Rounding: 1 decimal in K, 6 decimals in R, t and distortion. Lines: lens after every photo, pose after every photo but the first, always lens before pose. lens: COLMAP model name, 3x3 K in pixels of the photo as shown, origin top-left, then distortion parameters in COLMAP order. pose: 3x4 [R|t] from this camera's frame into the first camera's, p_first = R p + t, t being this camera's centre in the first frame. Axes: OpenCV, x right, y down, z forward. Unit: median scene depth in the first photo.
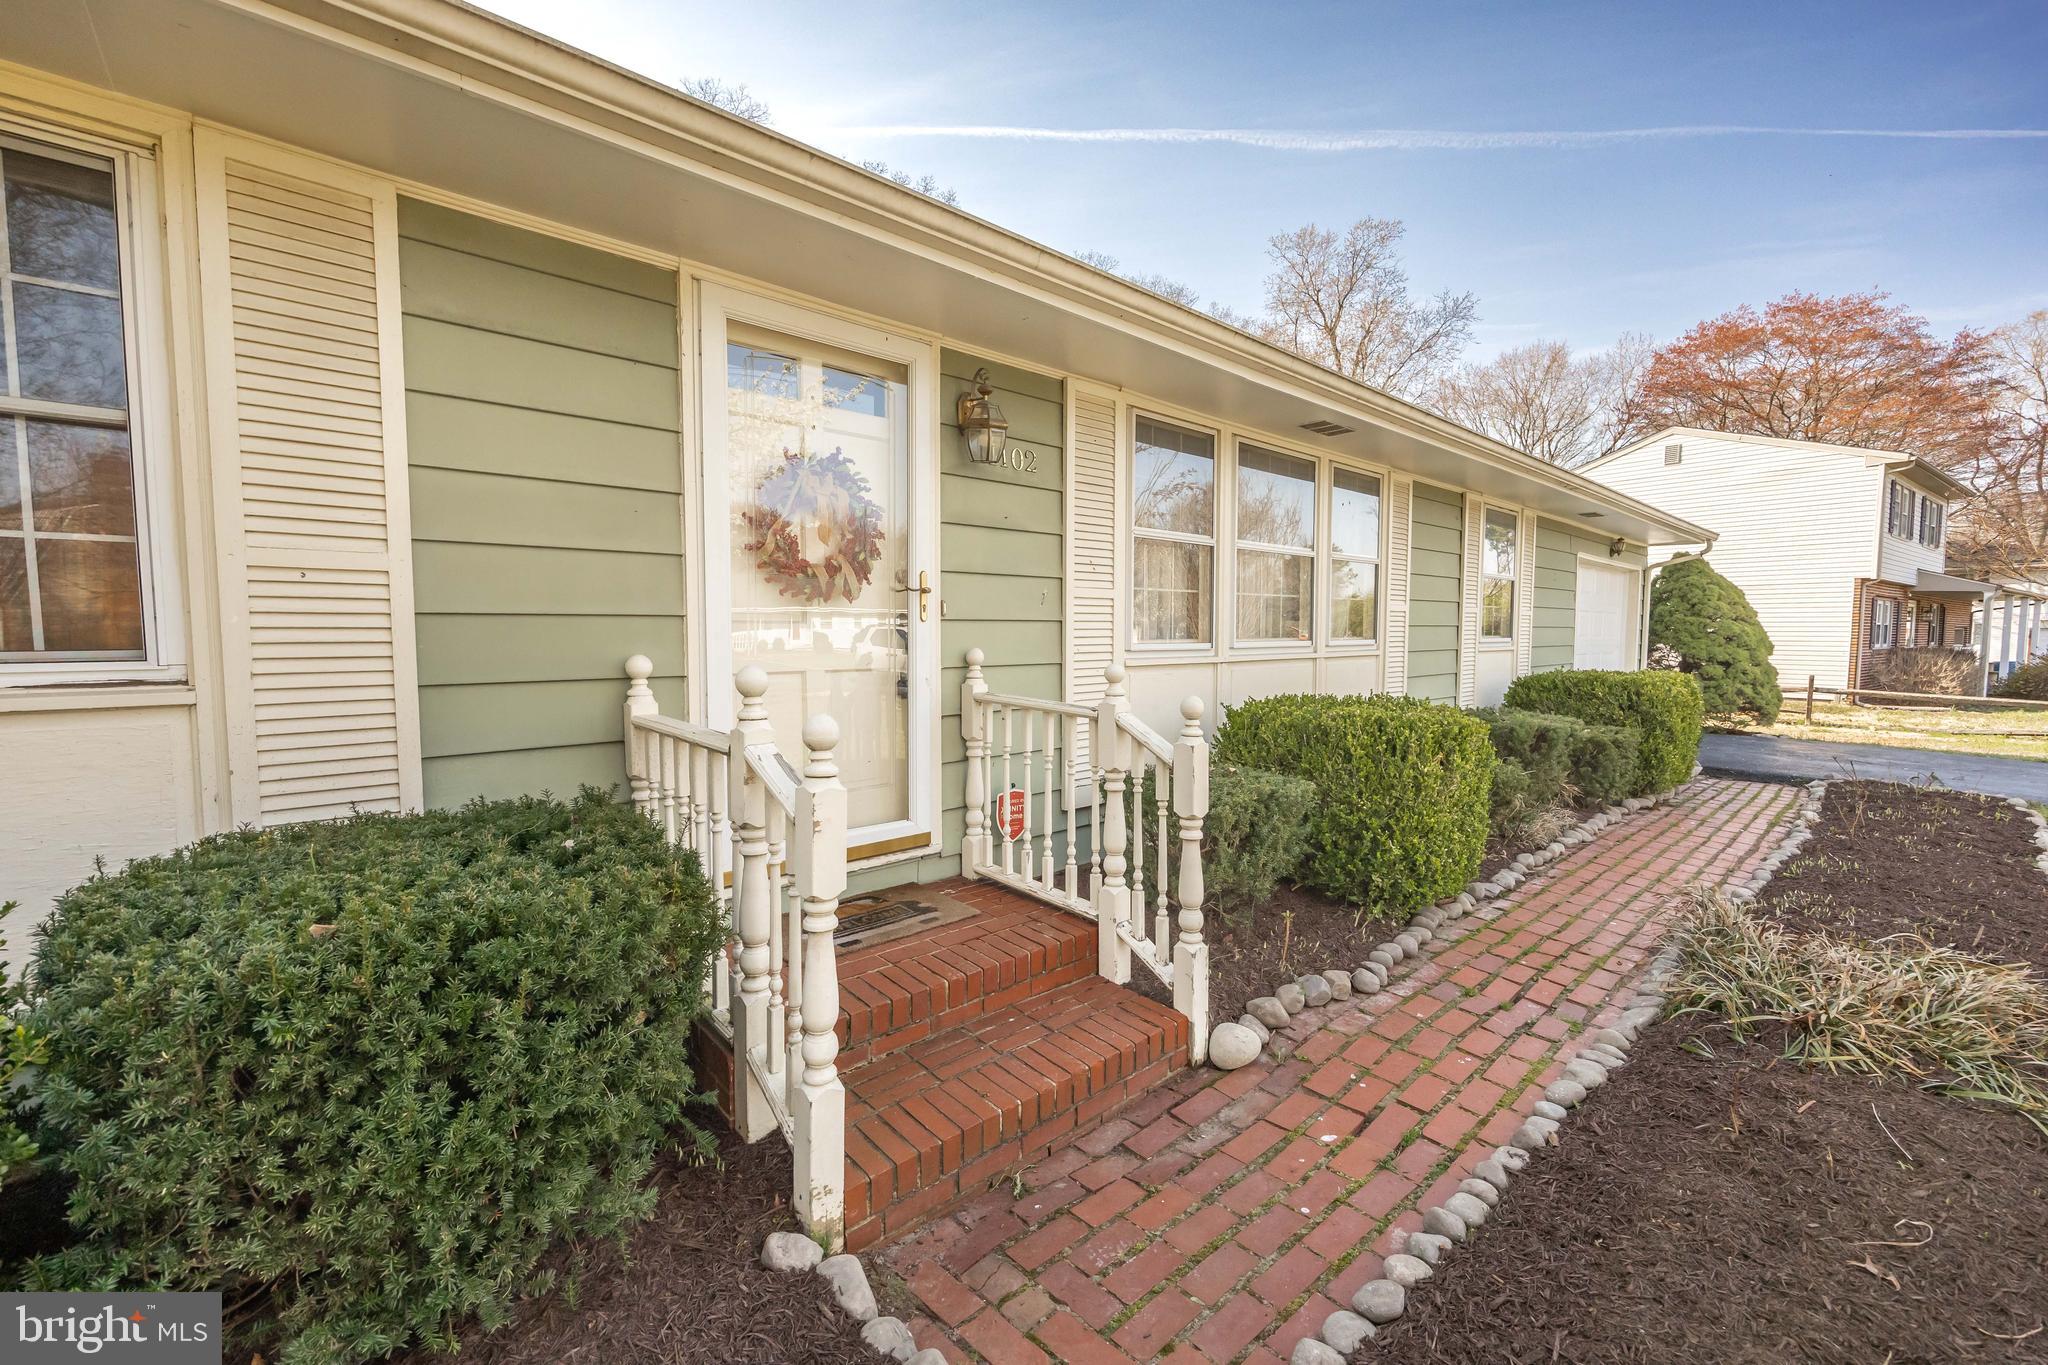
lens RADIAL K [[838.6, 0, 1019.5], [0, 838.6, 685.0], [0, 0, 1]] dist [-0.001146, -0.000171]
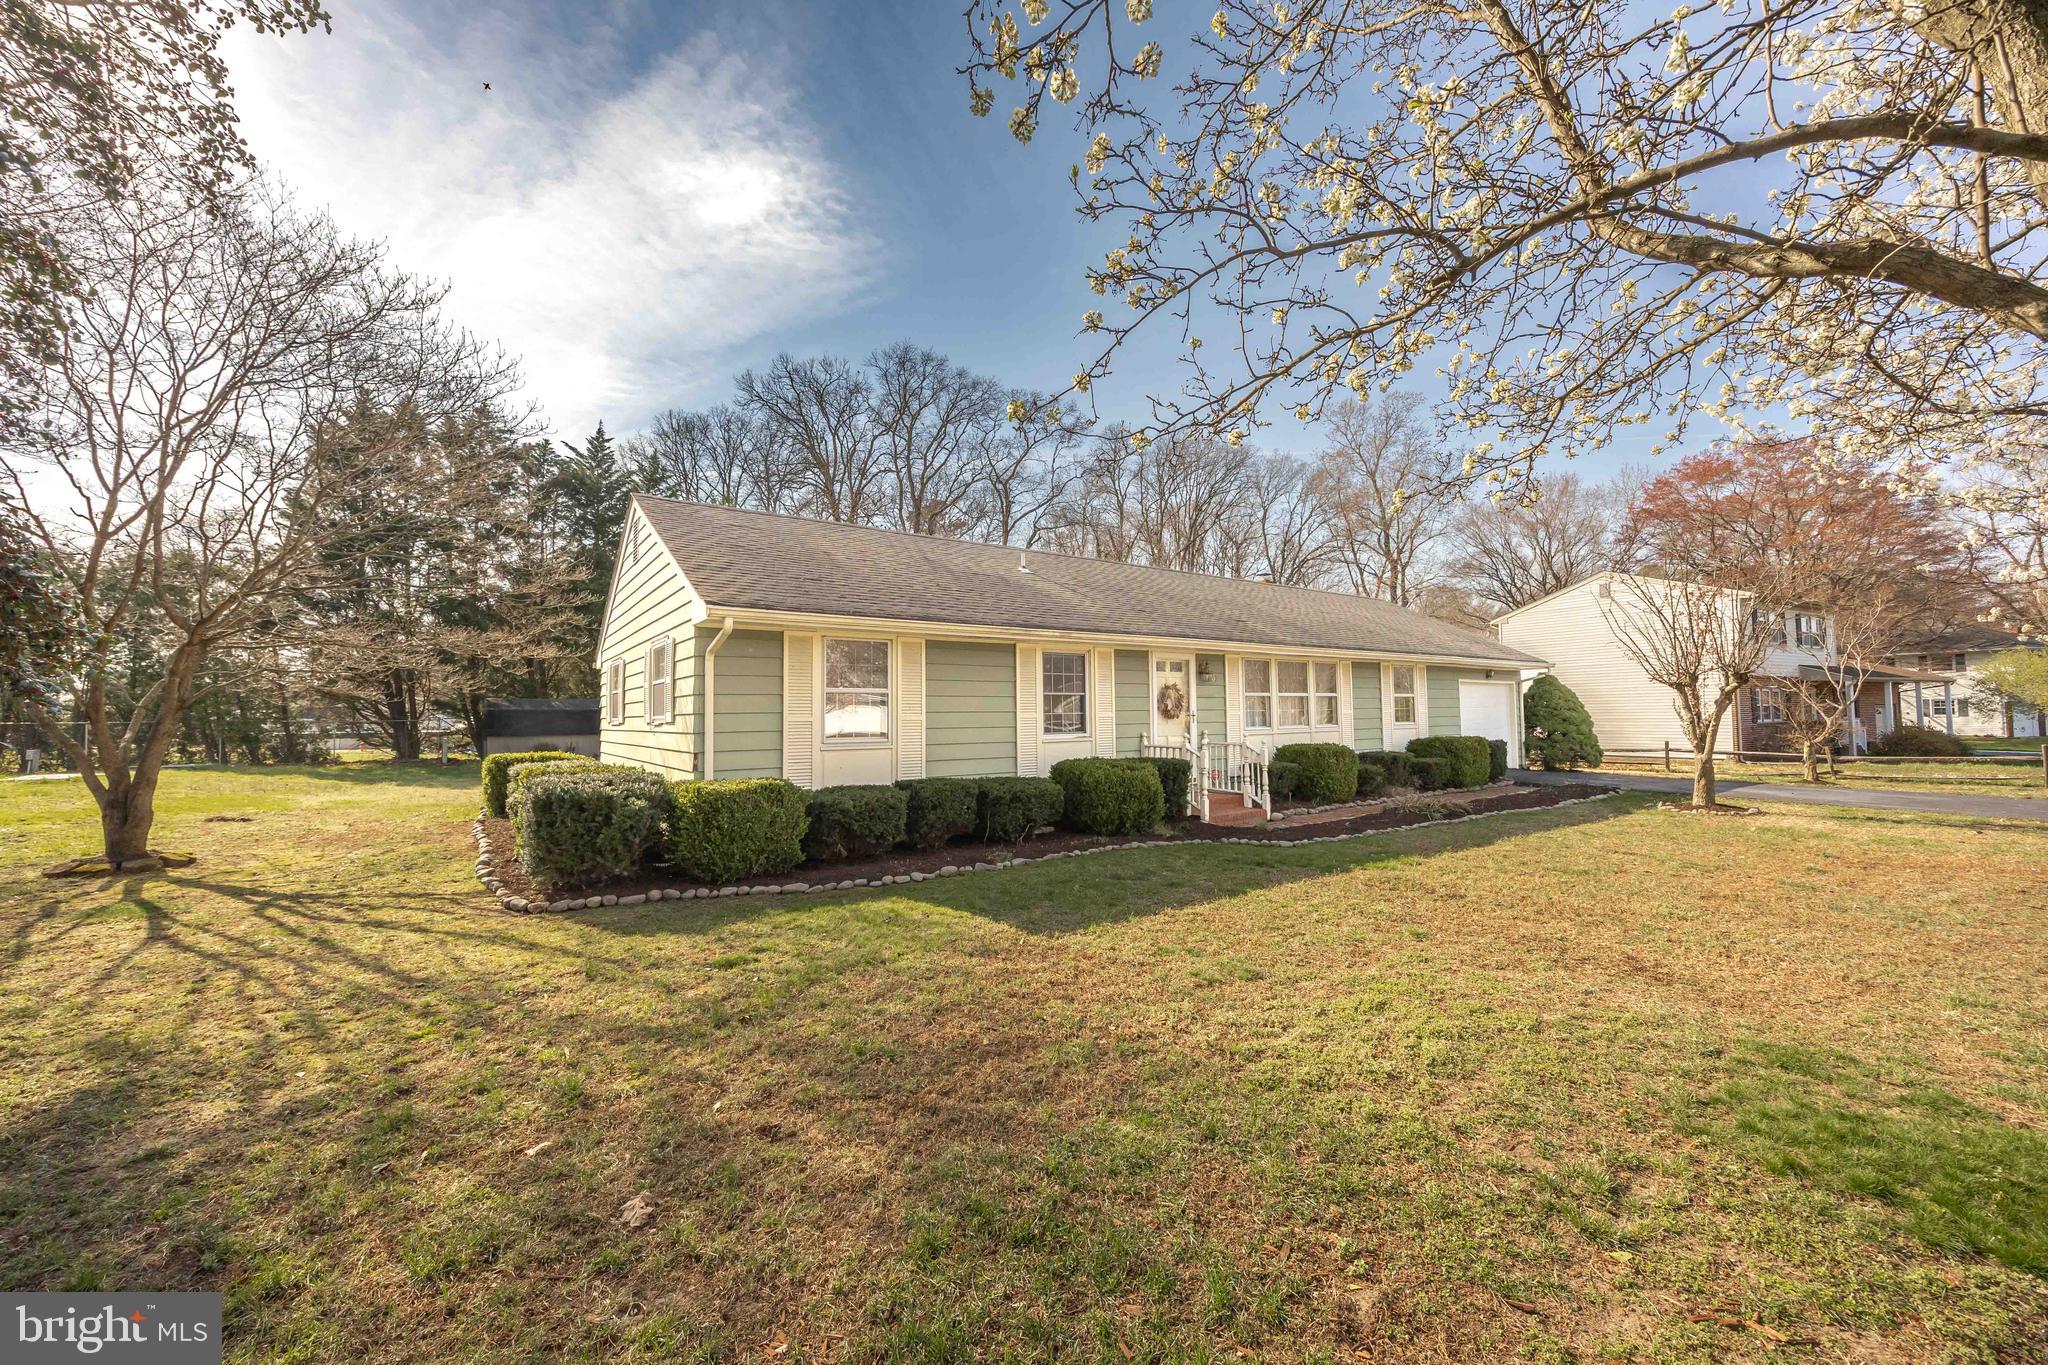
lens RADIAL K [[838.6, 0, 1019.5], [0, 838.6, 685.0], [0, 0, 1]] dist [-0.001146, -0.000171]
pose [[0.995805, -0.024052, -0.088287, -0.492348], [0.014564, 0.994197, -0.106583, 0.128583], [0.090338, 0.104850, 0.990376, -2.556125]]
